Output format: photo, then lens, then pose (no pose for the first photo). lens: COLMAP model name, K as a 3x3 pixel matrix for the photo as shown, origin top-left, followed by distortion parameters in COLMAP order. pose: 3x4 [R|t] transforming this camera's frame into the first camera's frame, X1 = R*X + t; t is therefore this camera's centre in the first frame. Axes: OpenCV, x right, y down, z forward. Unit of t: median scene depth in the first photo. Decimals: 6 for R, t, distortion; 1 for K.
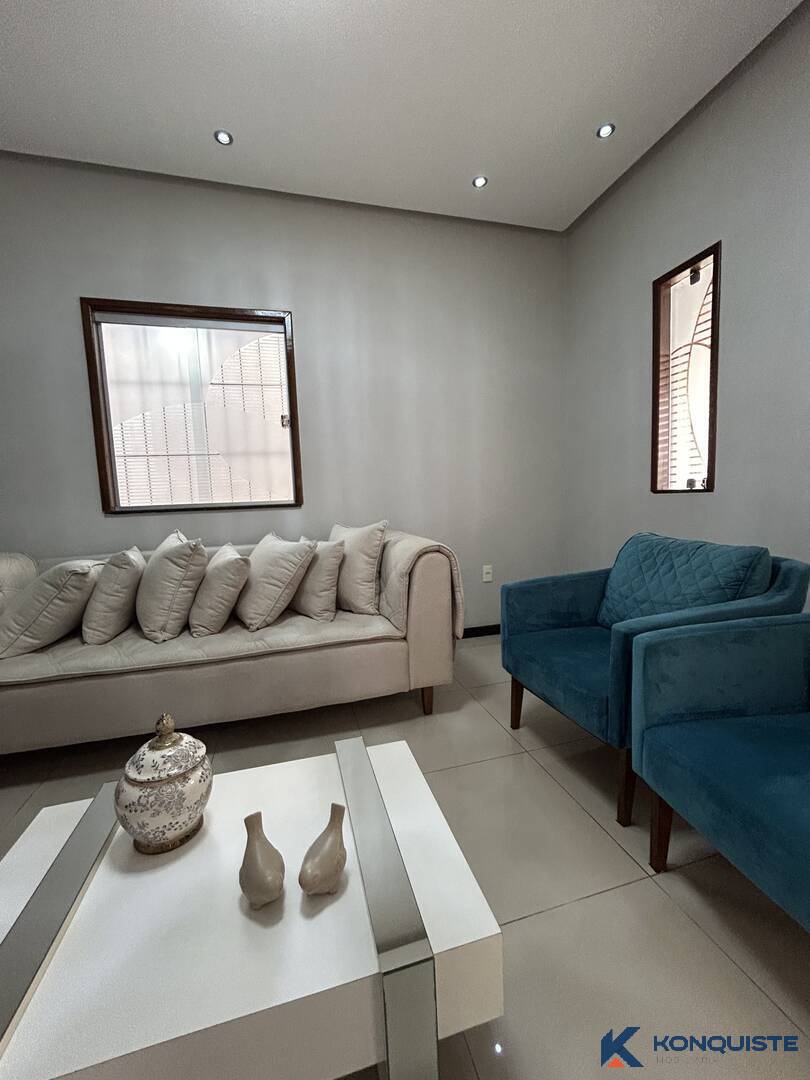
lens RADIAL K [[439.8, 0, 403.6], [0, 439.8, 537.7], [0, 0, 1]] dist [0.003459, 0.001993]
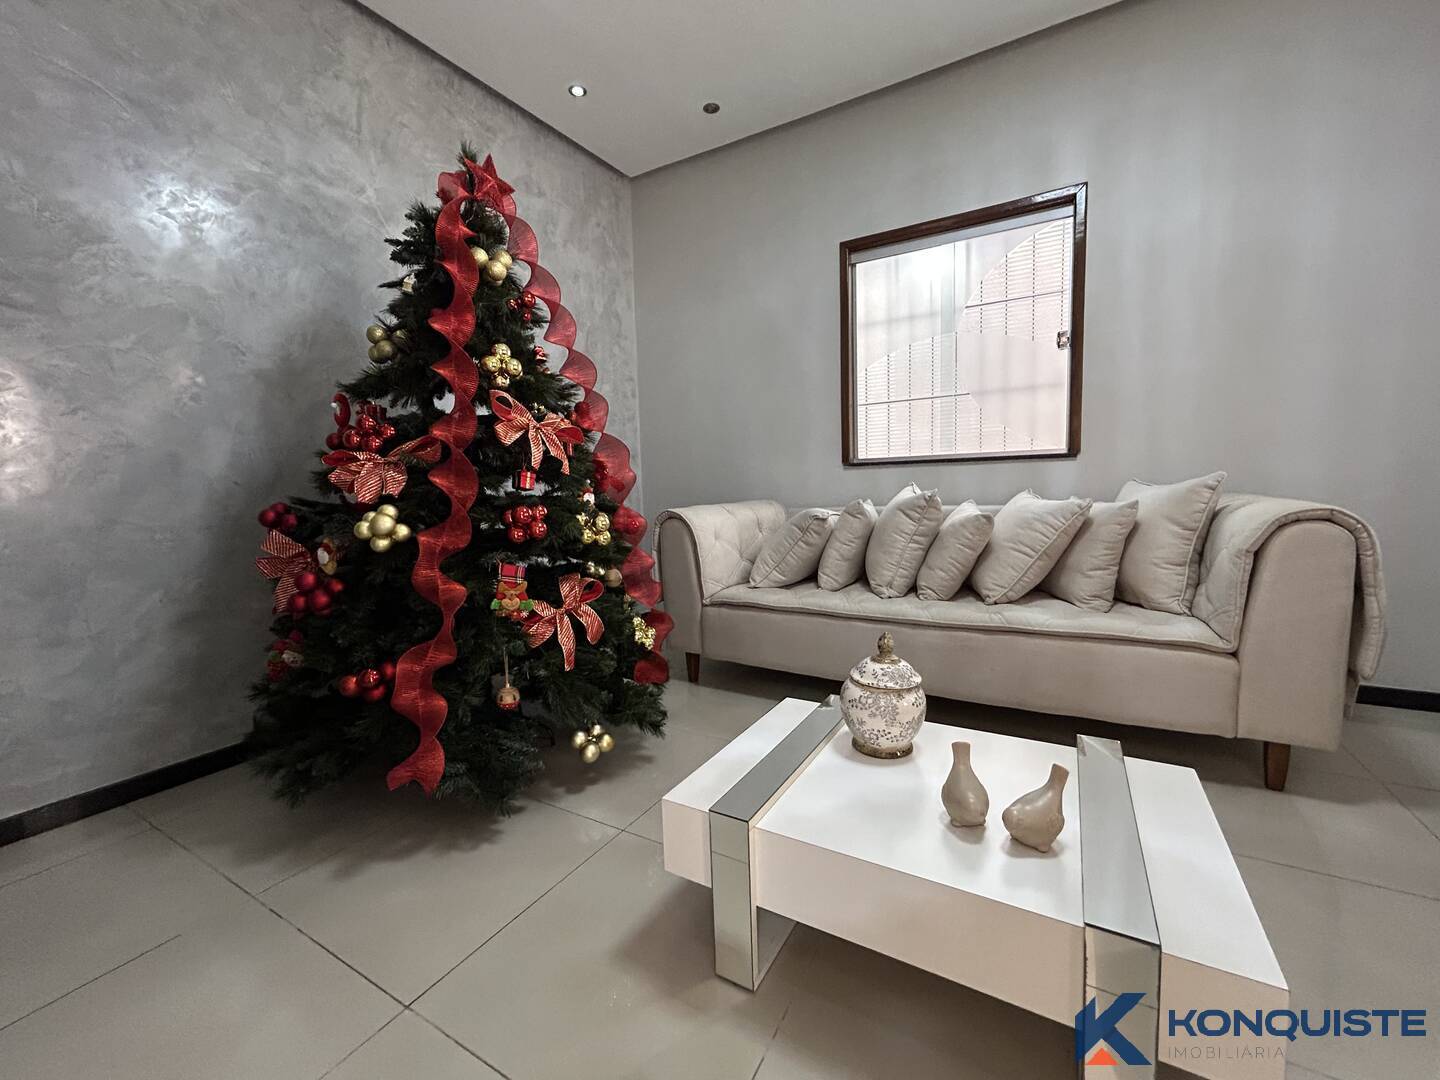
lens RADIAL K [[586.4, 0, 723.0], [0, 586.4, 536.4], [0, 0, 1]] dist [0.003459, 0.001993]
pose [[0.704136, 0.083790, -0.705104, 0.063980], [-0.064163, 0.996459, 0.054337, 0.057702], [0.707160, 0.006981, 0.707019, -0.112992]]
